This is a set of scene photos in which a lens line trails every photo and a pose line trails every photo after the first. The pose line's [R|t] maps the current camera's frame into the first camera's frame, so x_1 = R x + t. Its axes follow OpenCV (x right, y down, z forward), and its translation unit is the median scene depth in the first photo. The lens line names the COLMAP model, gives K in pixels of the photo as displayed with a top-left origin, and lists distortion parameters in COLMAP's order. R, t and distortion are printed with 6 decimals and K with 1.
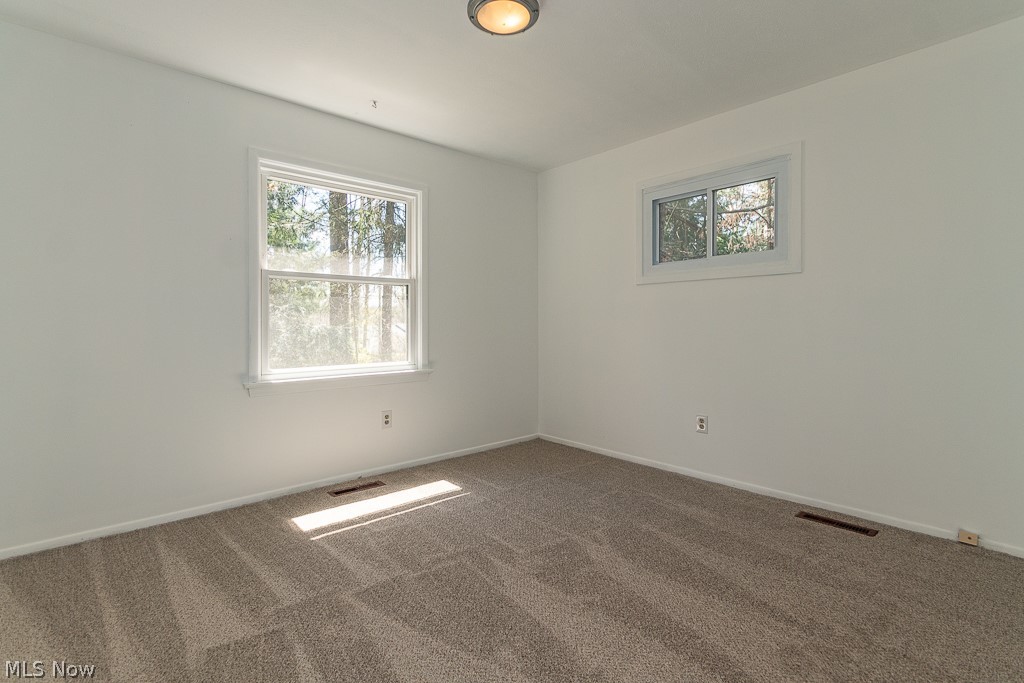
lens RADIAL K [[477.0, 0, 492.7], [0, 477.0, 332.5], [0, 0, 1]] dist [0.010468, -0.004719]
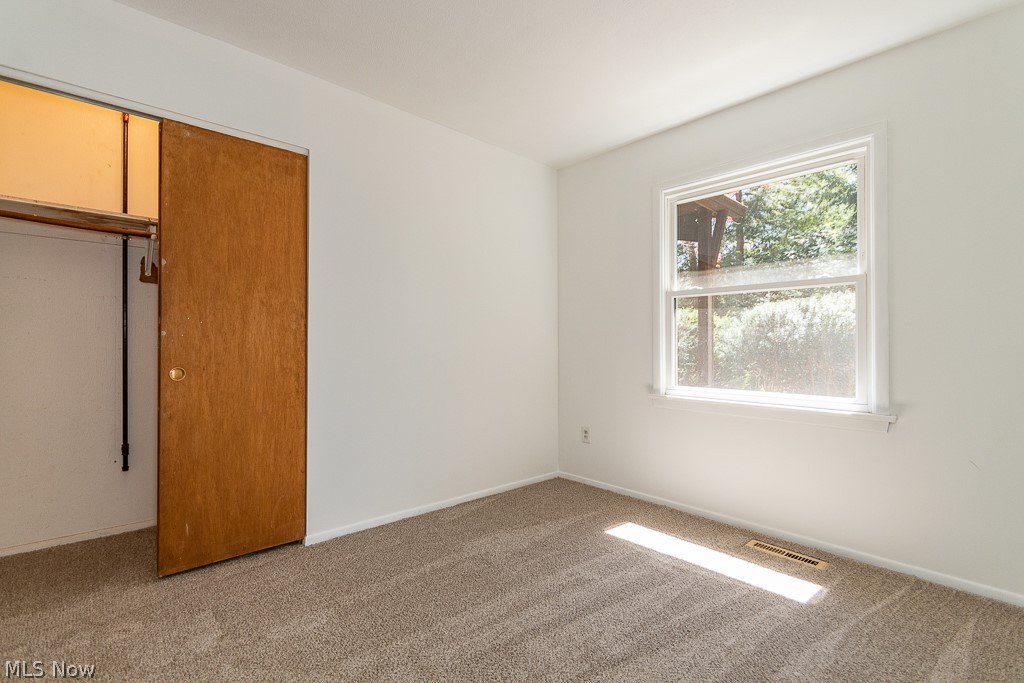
lens RADIAL K [[477.0, 0, 513.5], [0, 477.0, 338.3], [0, 0, 1]] dist [0.010468, -0.004719]
pose [[0.031606, -0.005026, -0.999488, 0.563819], [-0.015461, 0.999865, -0.005517, -0.014669], [0.999381, 0.015628, 0.031524, 0.602043]]
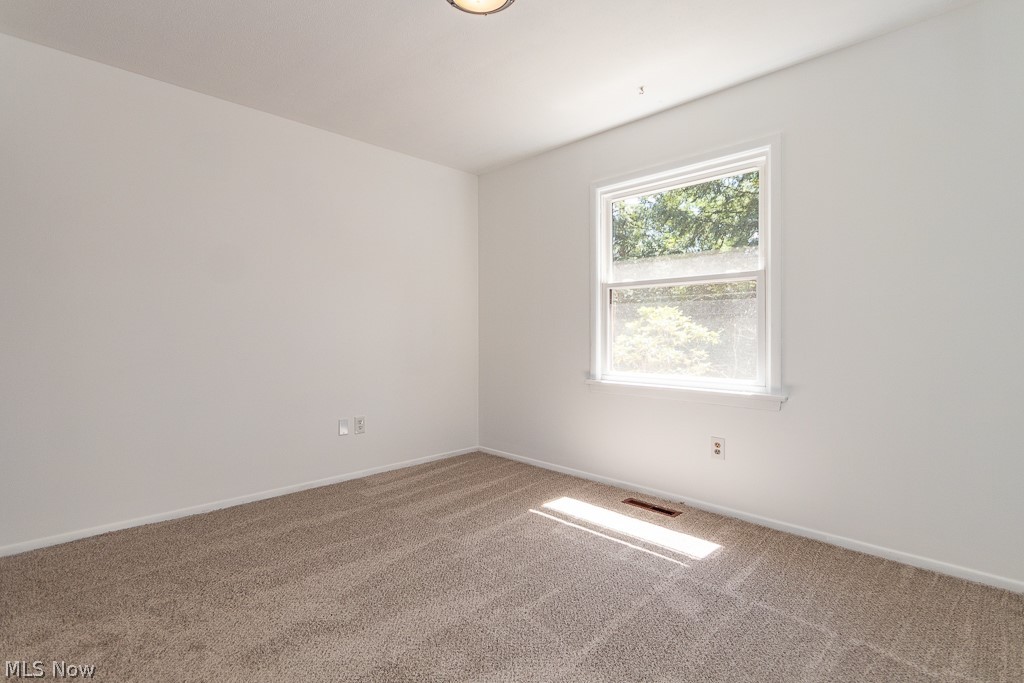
lens RADIAL K [[477.0, 0, 513.7], [0, 477.0, 337.8], [0, 0, 1]] dist [0.010468, -0.004719]
pose [[0.083516, 0.015989, -0.996378, 0.635970], [-0.013692, 0.999795, 0.014896, -0.015181], [0.996412, 0.012399, 0.083717, 0.667846]]
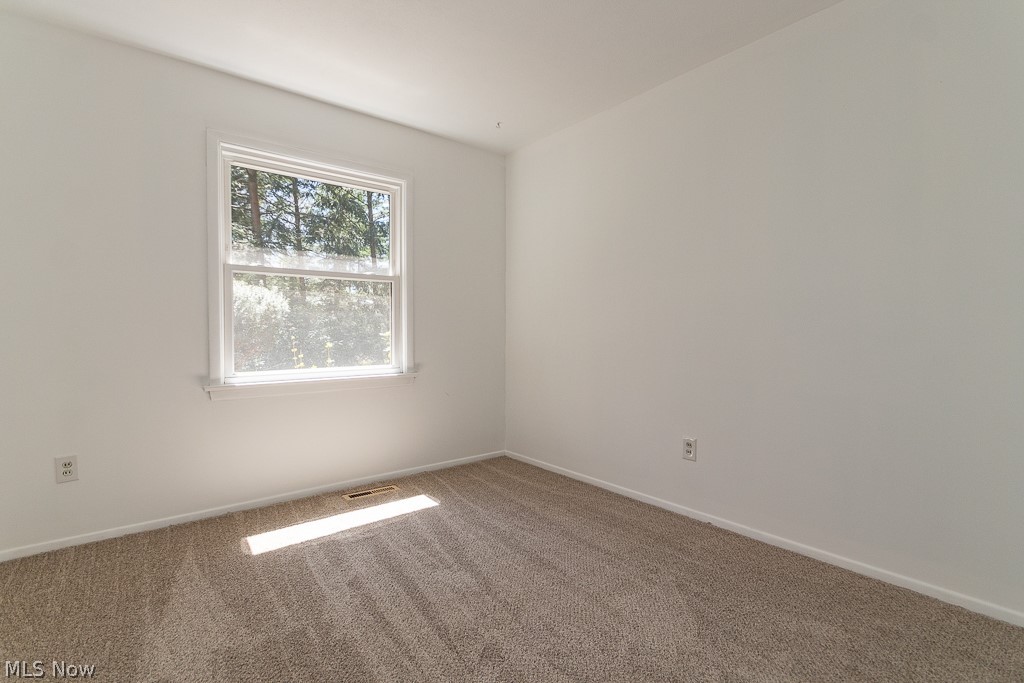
lens RADIAL K [[477.0, 0, 514.6], [0, 477.0, 331.5], [0, 0, 1]] dist [0.010468, -0.004719]
pose [[0.999752, 0.010258, -0.019743, 0.091282], [-0.010379, 0.999928, -0.006031, -0.000663], [0.019680, 0.006234, 0.999787, 0.087981]]
